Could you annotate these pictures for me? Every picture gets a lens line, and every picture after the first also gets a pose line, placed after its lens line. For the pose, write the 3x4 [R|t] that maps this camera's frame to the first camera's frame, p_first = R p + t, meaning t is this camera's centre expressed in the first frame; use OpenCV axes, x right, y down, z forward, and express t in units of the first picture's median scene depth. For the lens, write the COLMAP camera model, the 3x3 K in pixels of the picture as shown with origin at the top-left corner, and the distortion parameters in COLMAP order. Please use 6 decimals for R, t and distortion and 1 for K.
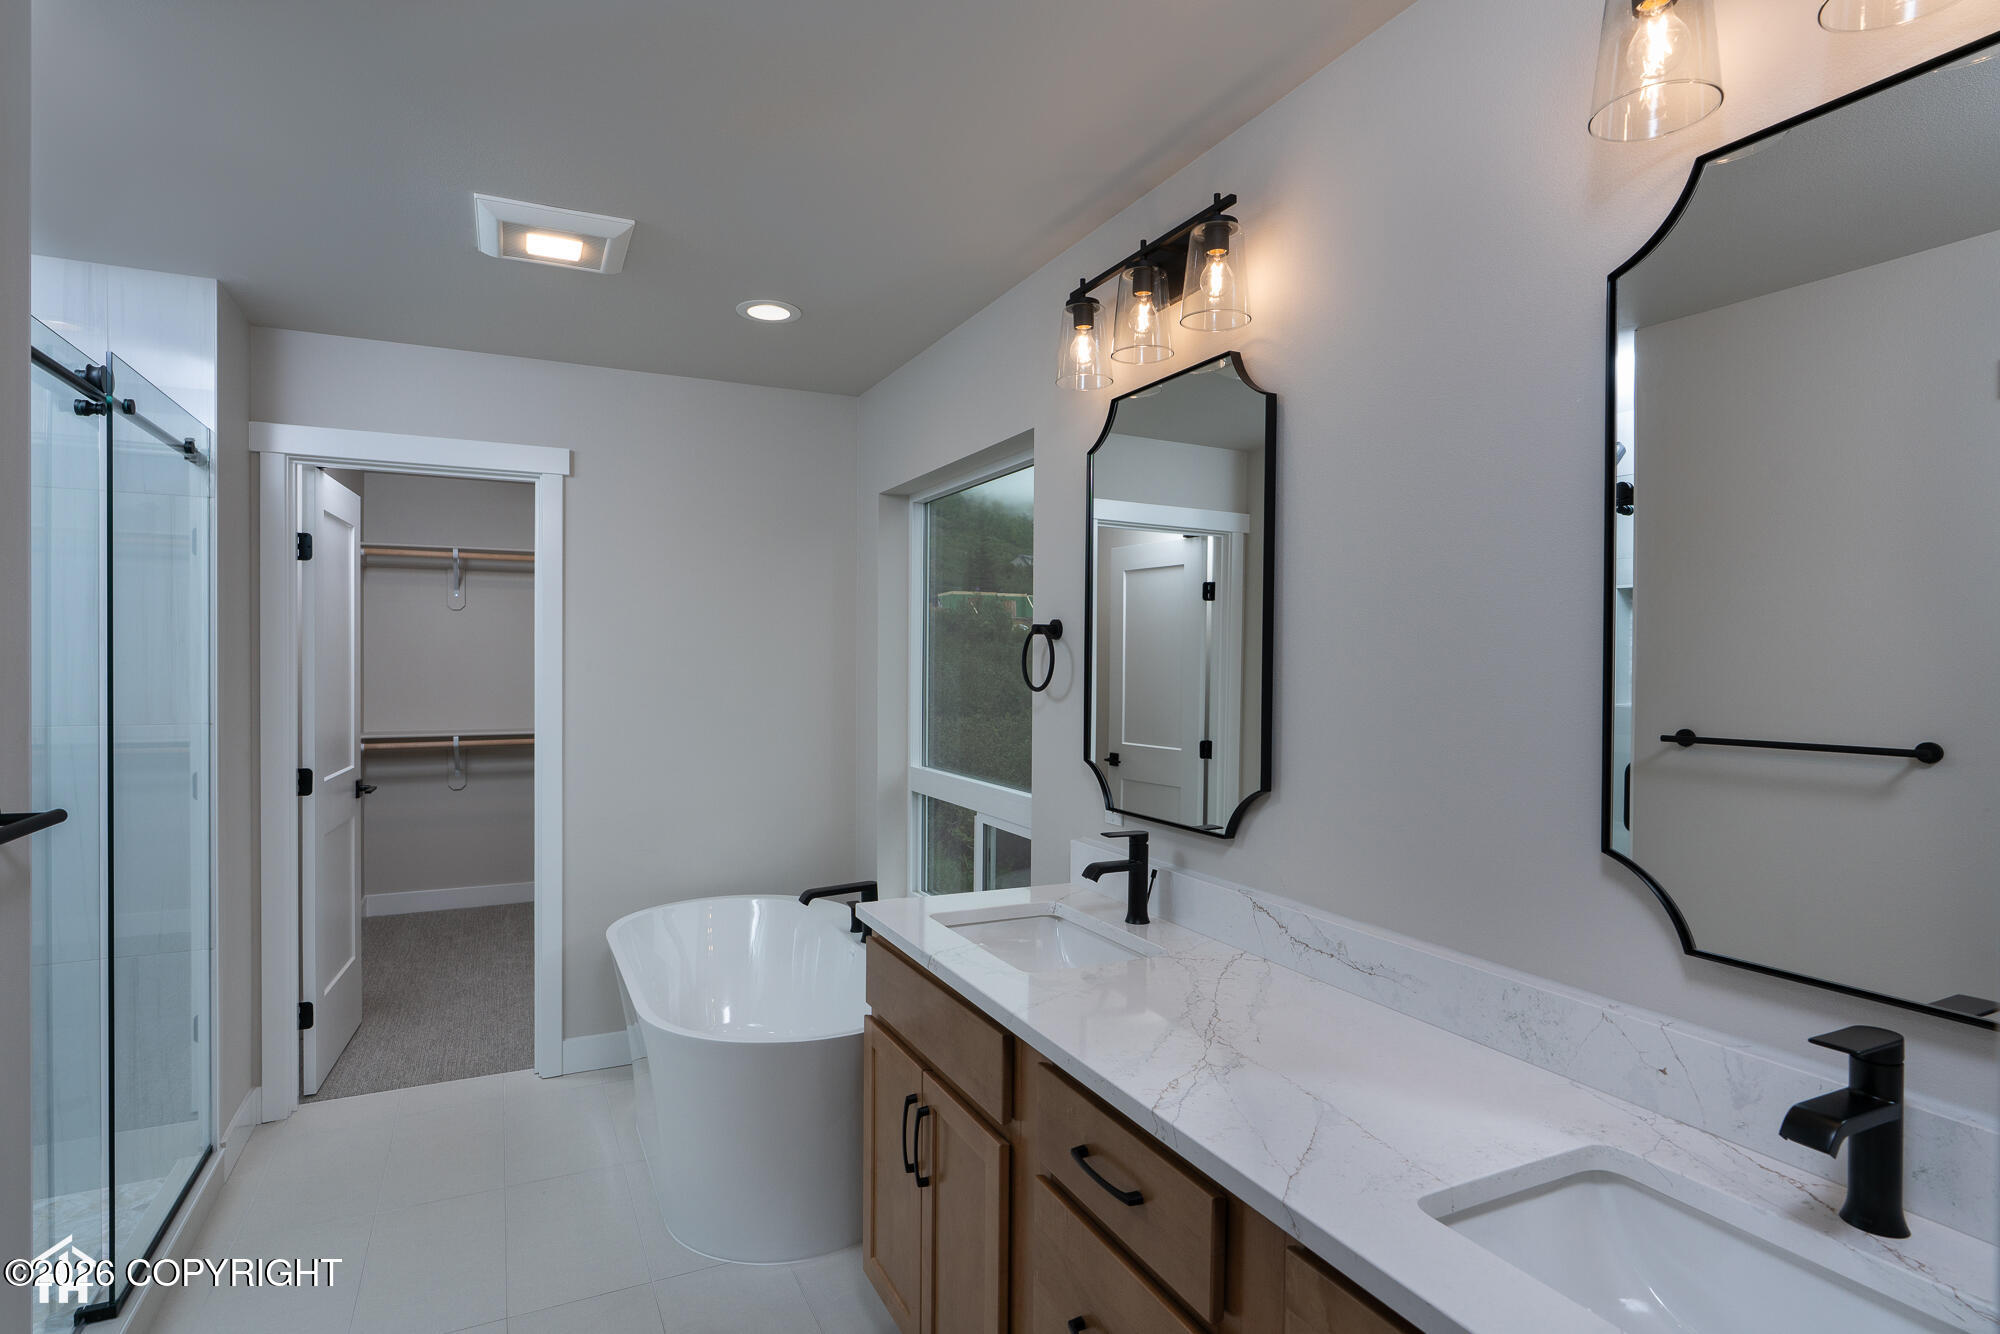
lens RADIAL K [[1018.5, 0, 1007.0], [0, 1018.5, 676.6], [0, 0, 1]] dist [0.000252, 0.001769]
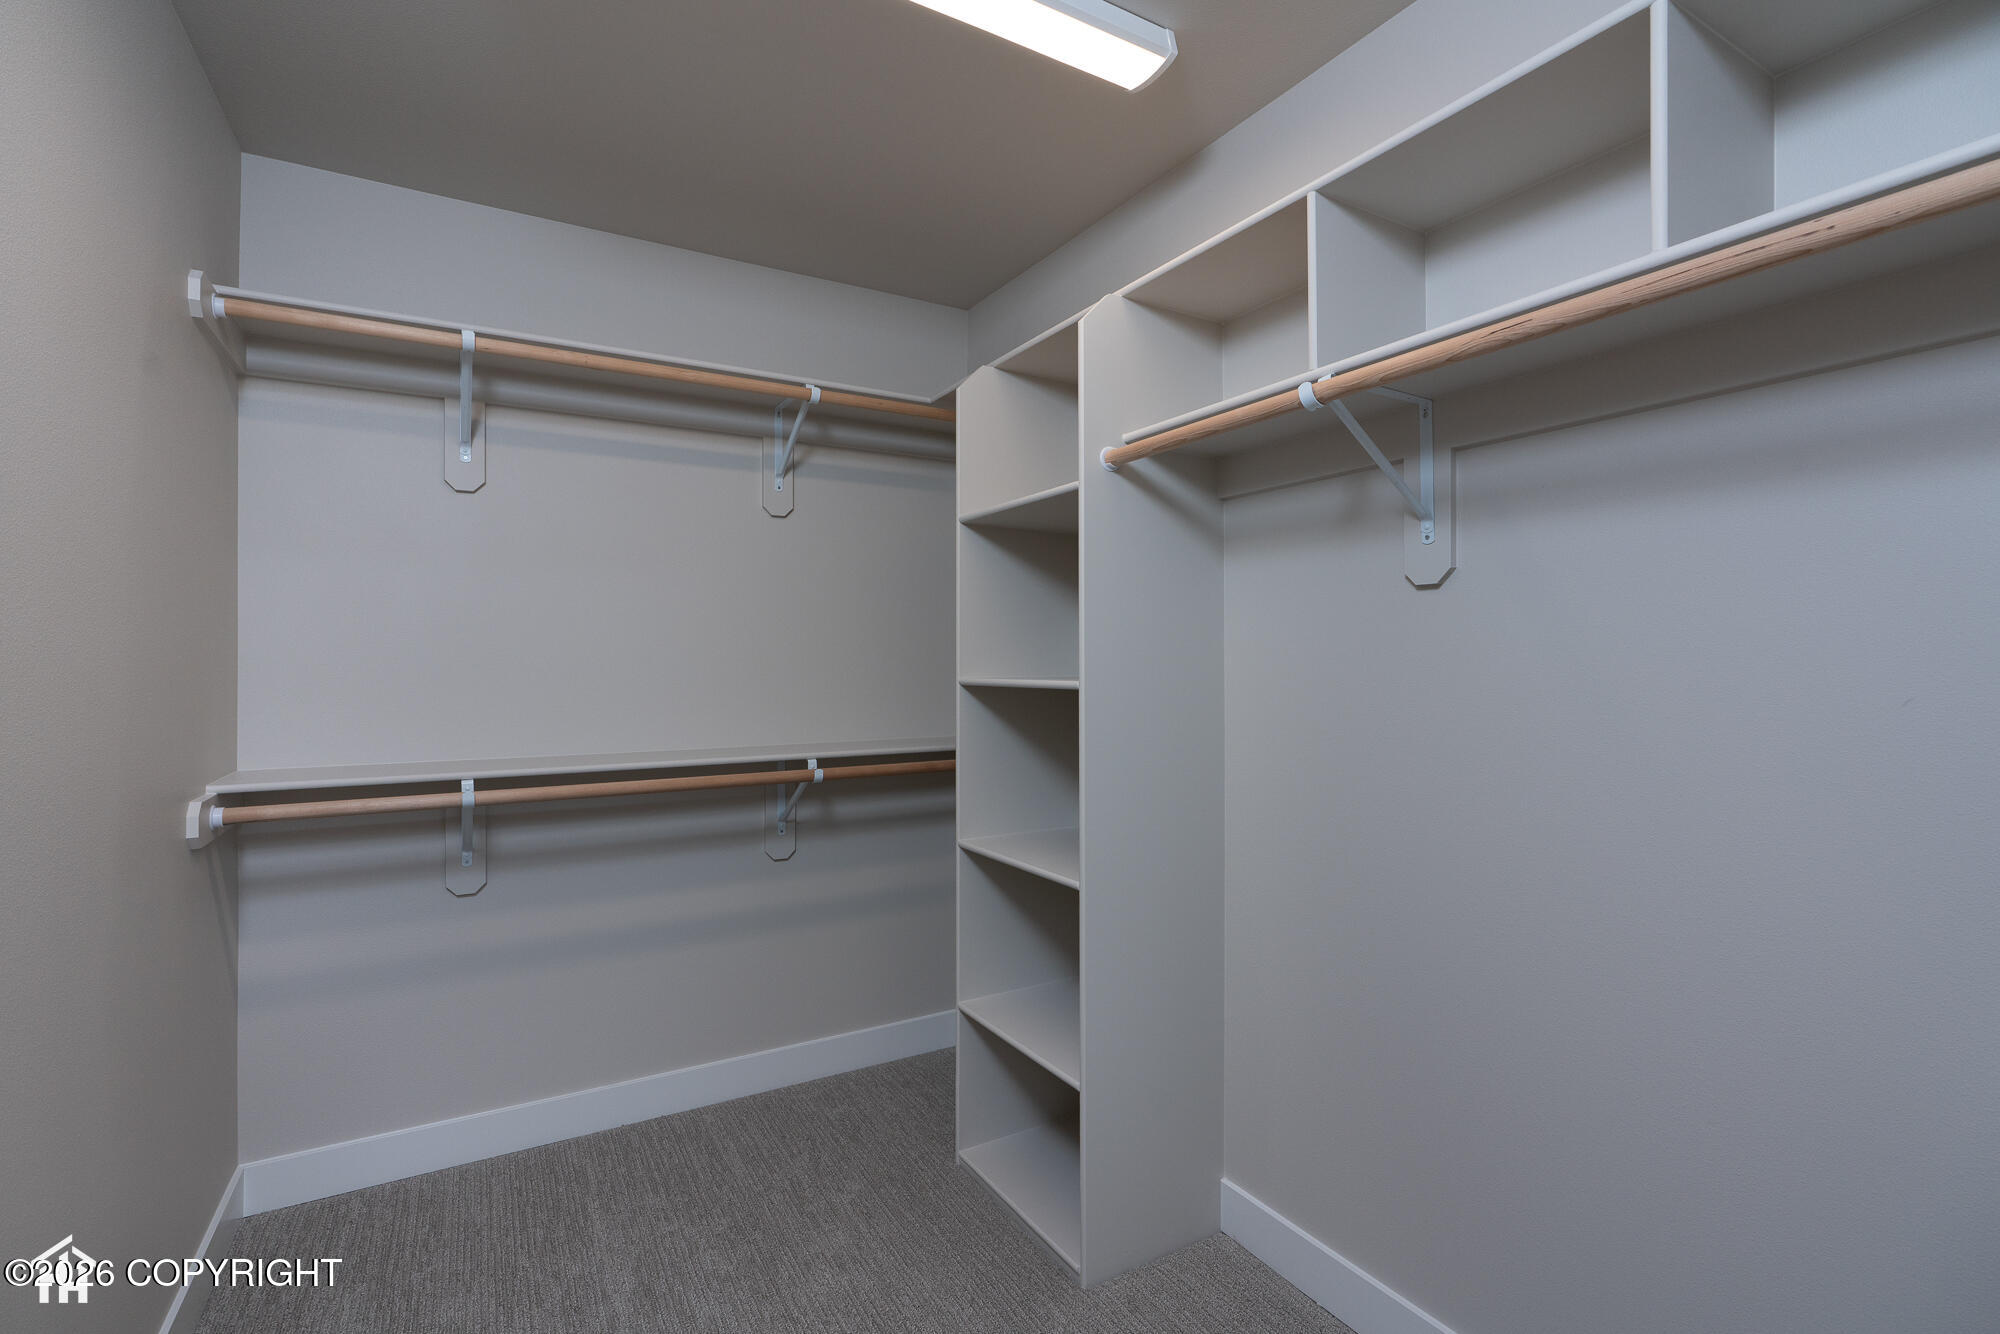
lens RADIAL K [[917.0, 0, 995.9], [0, 917.0, 666.7], [0, 0, 1]] dist [0.000609, 0.000129]
pose [[0.997753, 0.003610, 0.066900, -0.338665], [-0.003432, 0.999990, -0.002766, 0.012092], [-0.066910, 0.002530, 0.997756, 0.589873]]
